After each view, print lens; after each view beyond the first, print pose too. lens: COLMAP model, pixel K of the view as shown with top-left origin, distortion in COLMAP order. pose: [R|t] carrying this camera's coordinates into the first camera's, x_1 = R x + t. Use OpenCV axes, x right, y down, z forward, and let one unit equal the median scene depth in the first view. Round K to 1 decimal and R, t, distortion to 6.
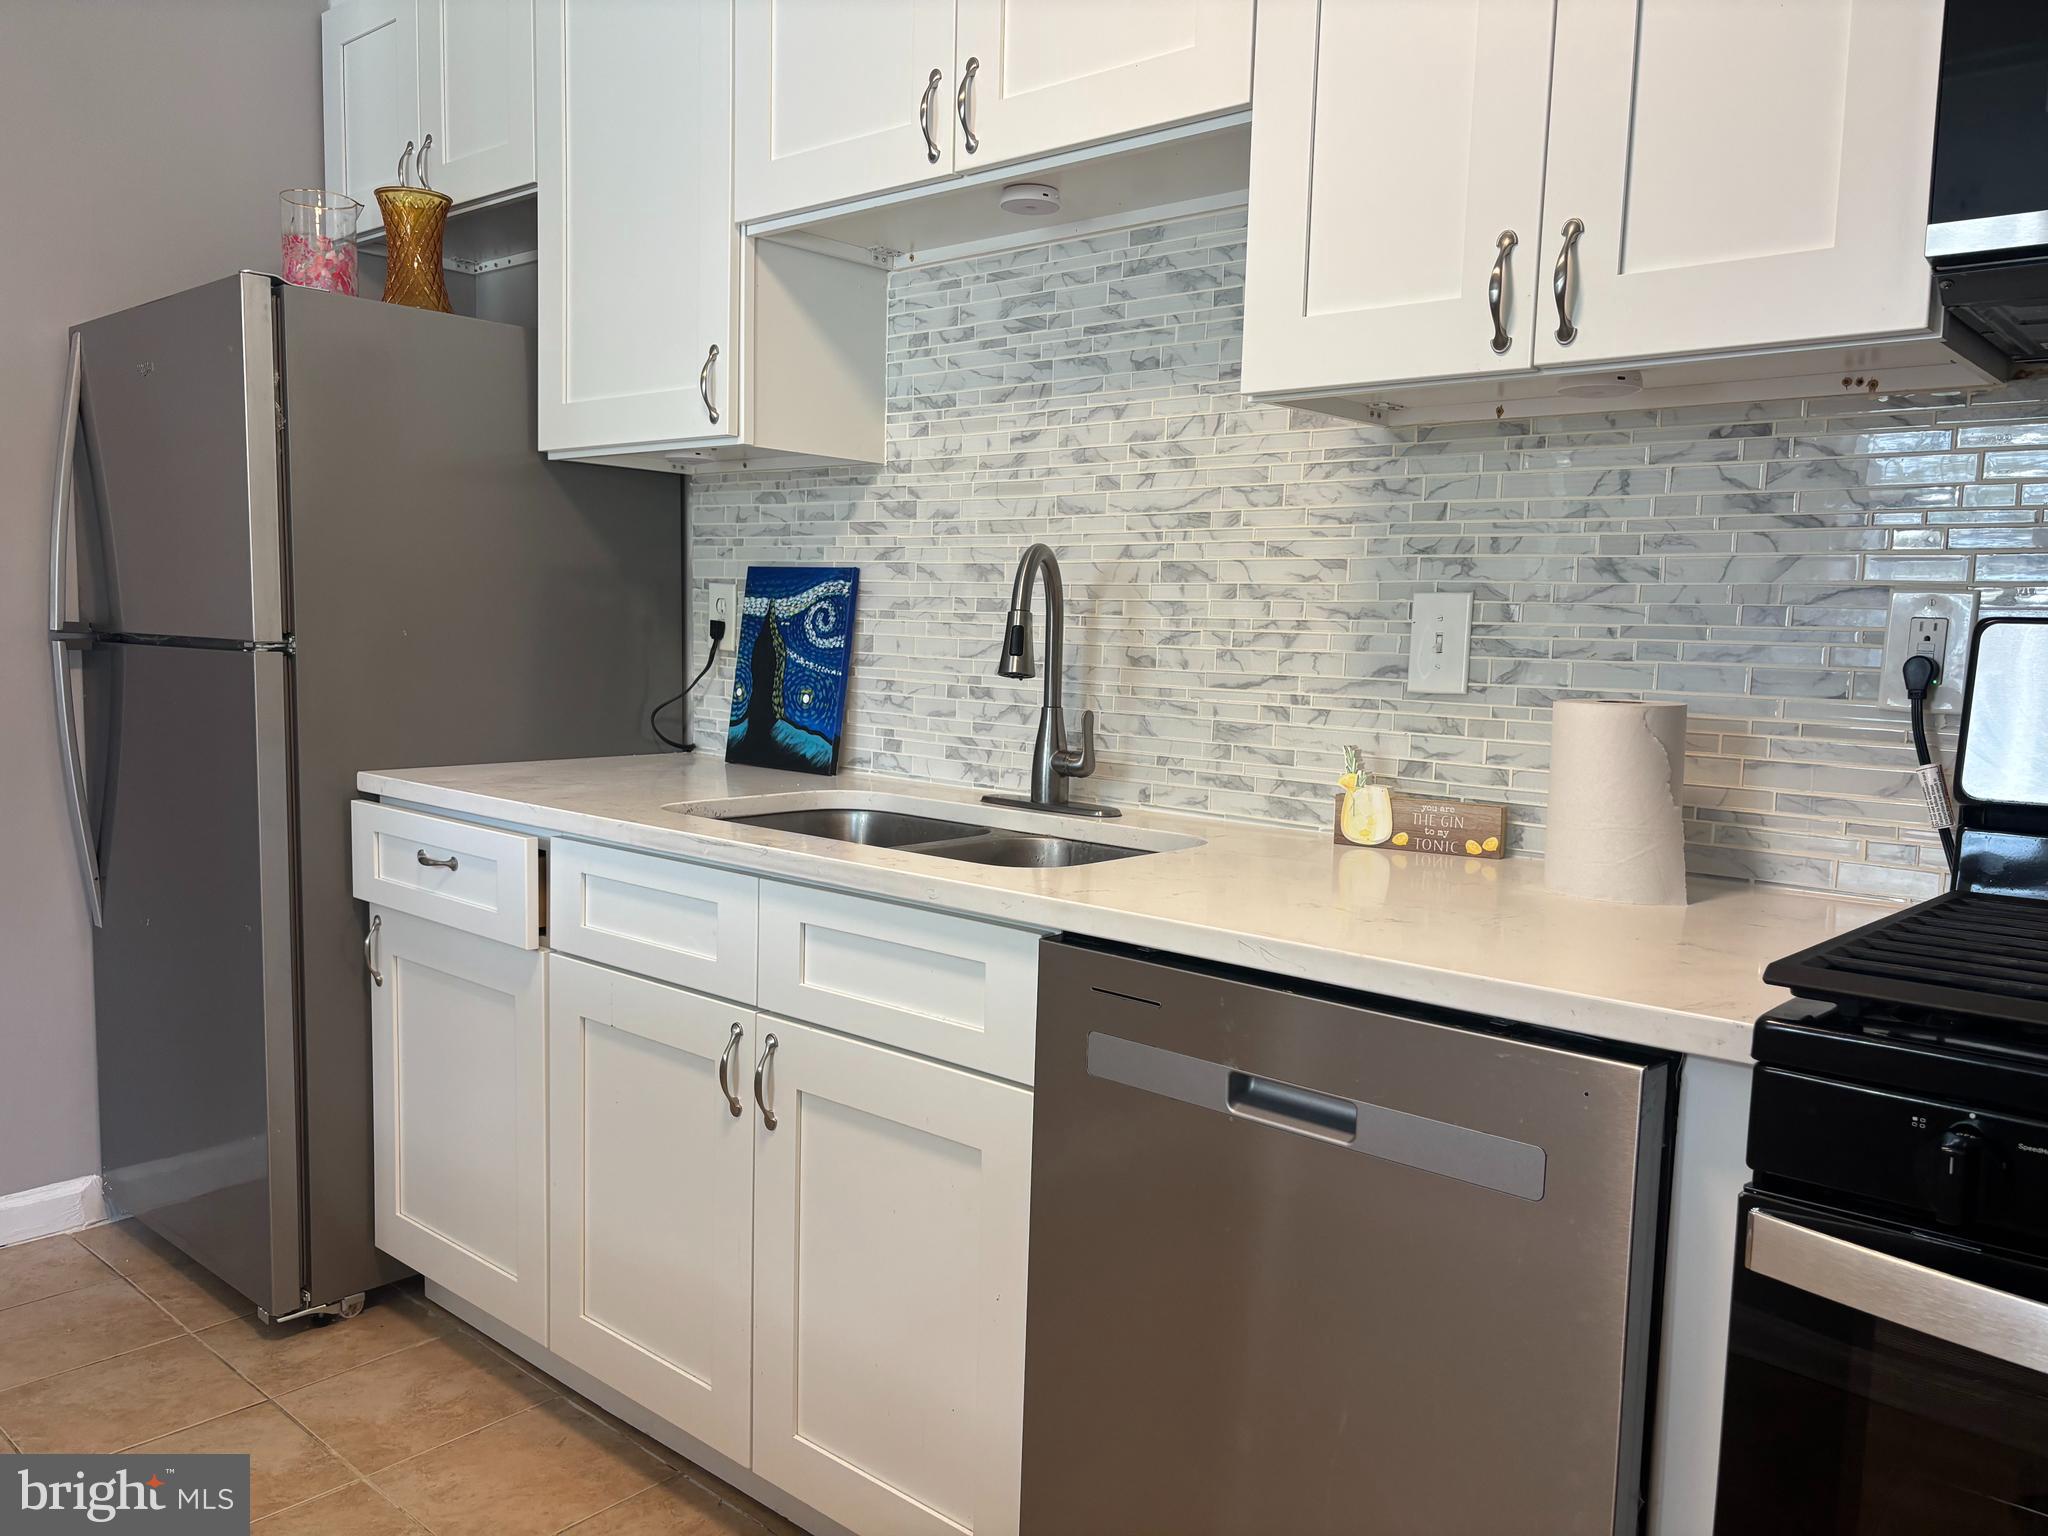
lens RADIAL K [[1568.3, 0, 962.7], [0, 1568.3, 763.3], [0, 0, 1]] dist [0.100160, -0.211008]
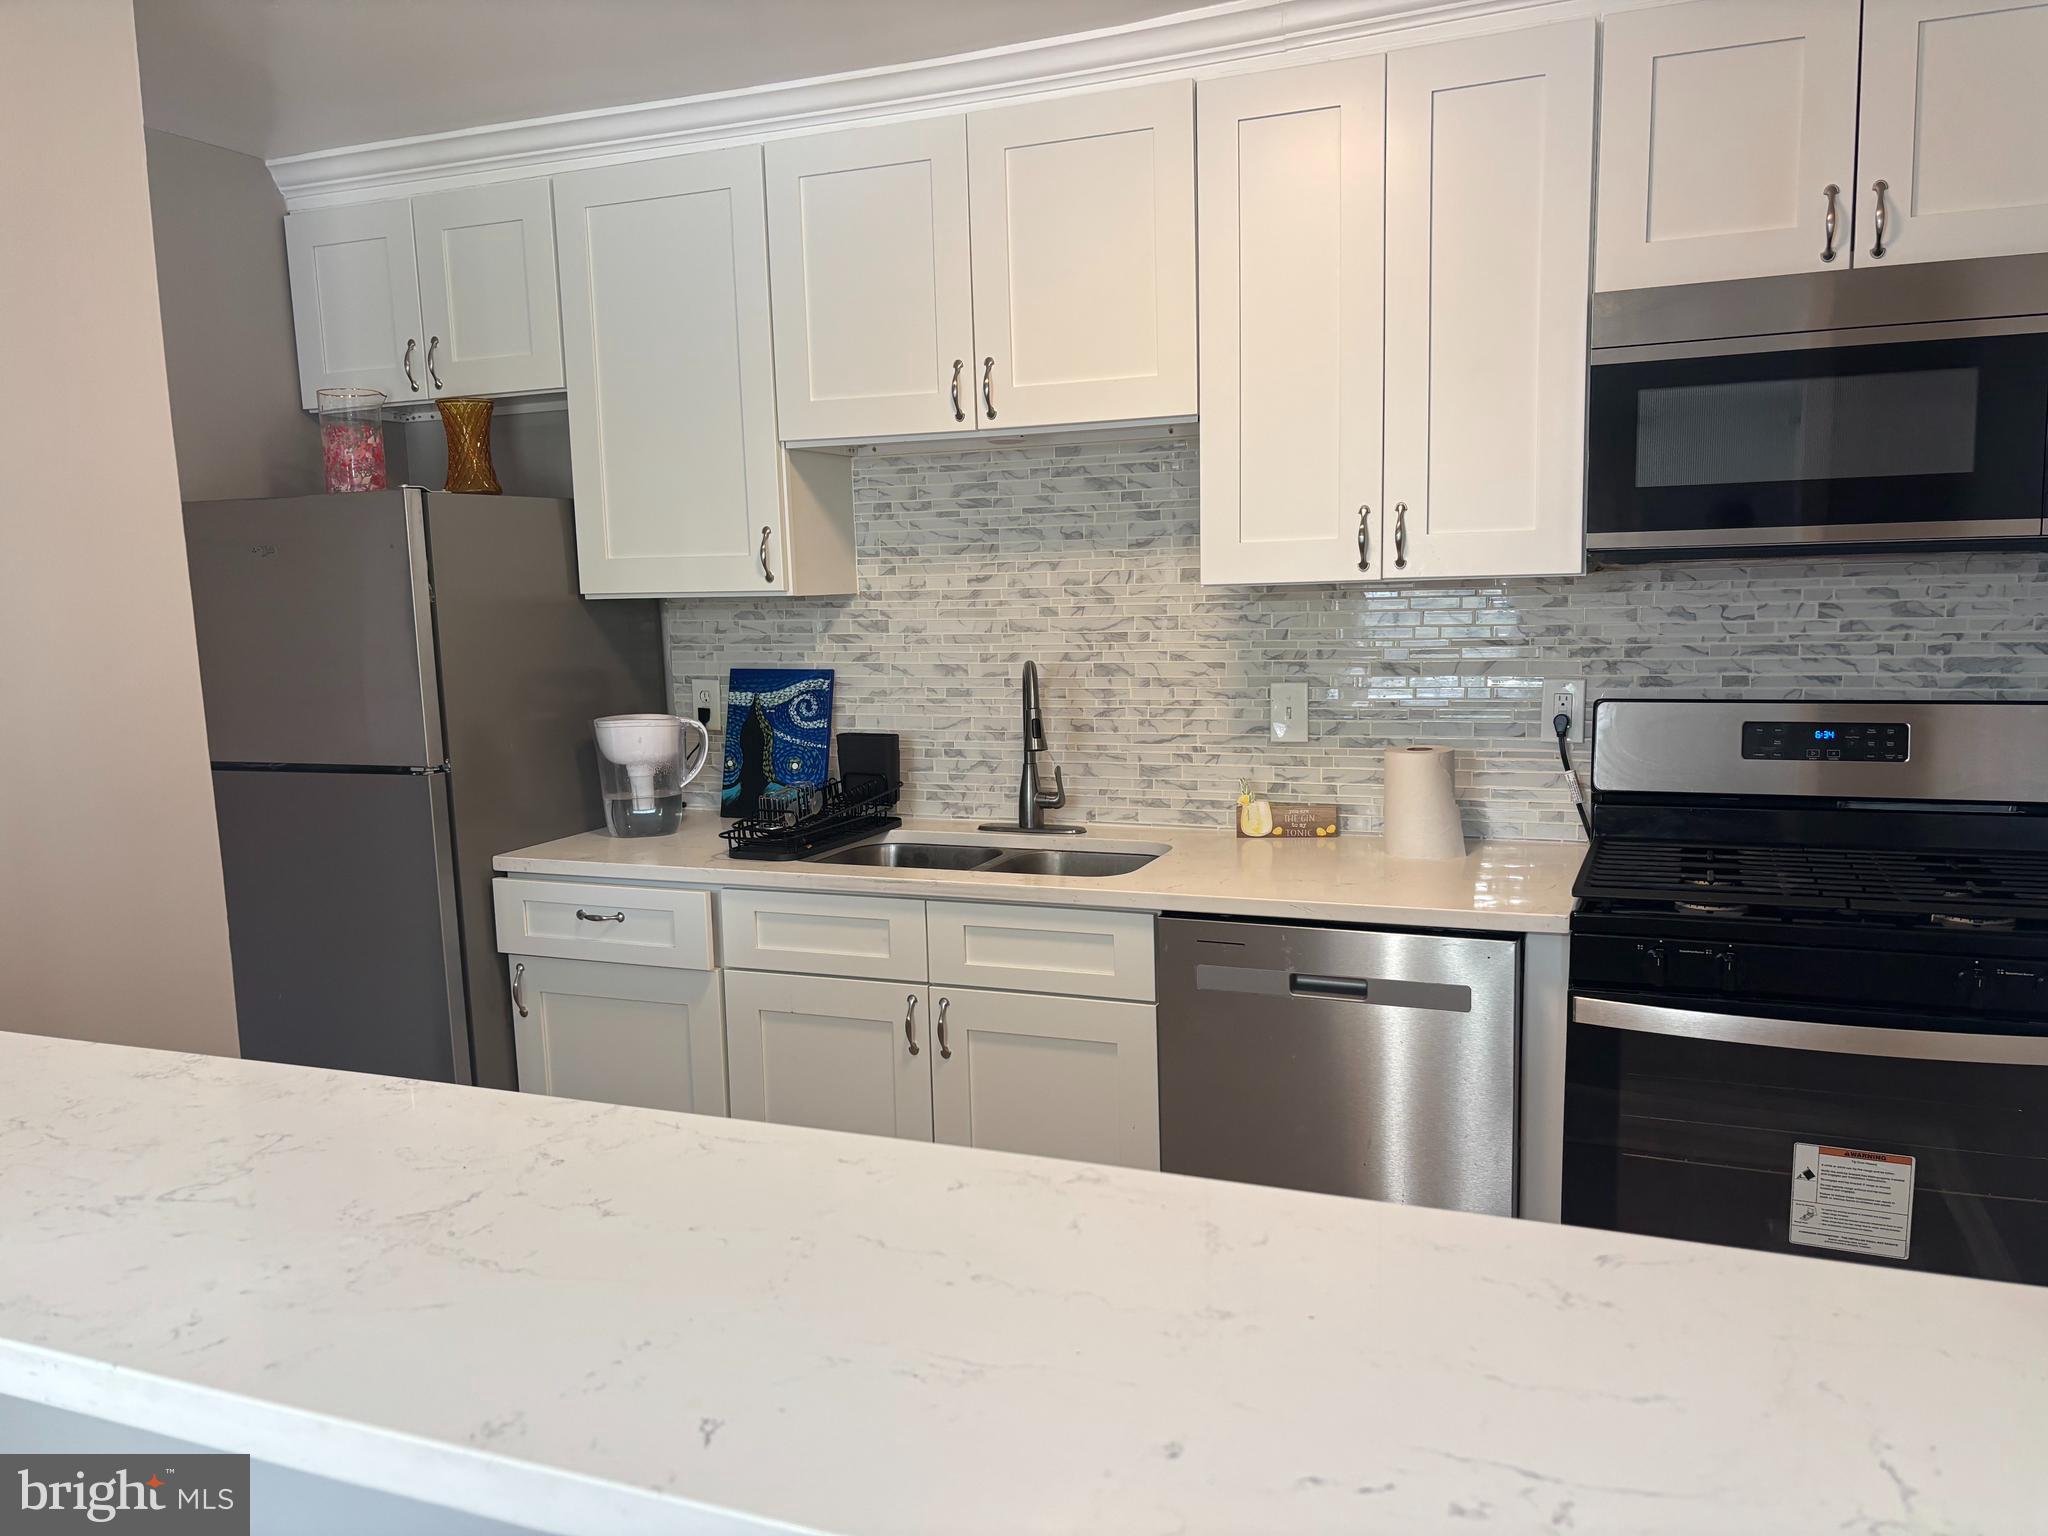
lens RADIAL K [[1571.0, 0, 978.4], [0, 1571.0, 778.1], [0, 0, 1]] dist [0.093457, -0.156034]
pose [[0.940250, -0.097061, 0.326356, -0.496279], [0.084826, 0.995061, 0.051550, -0.106879], [-0.329748, -0.020786, 0.943840, -0.418714]]
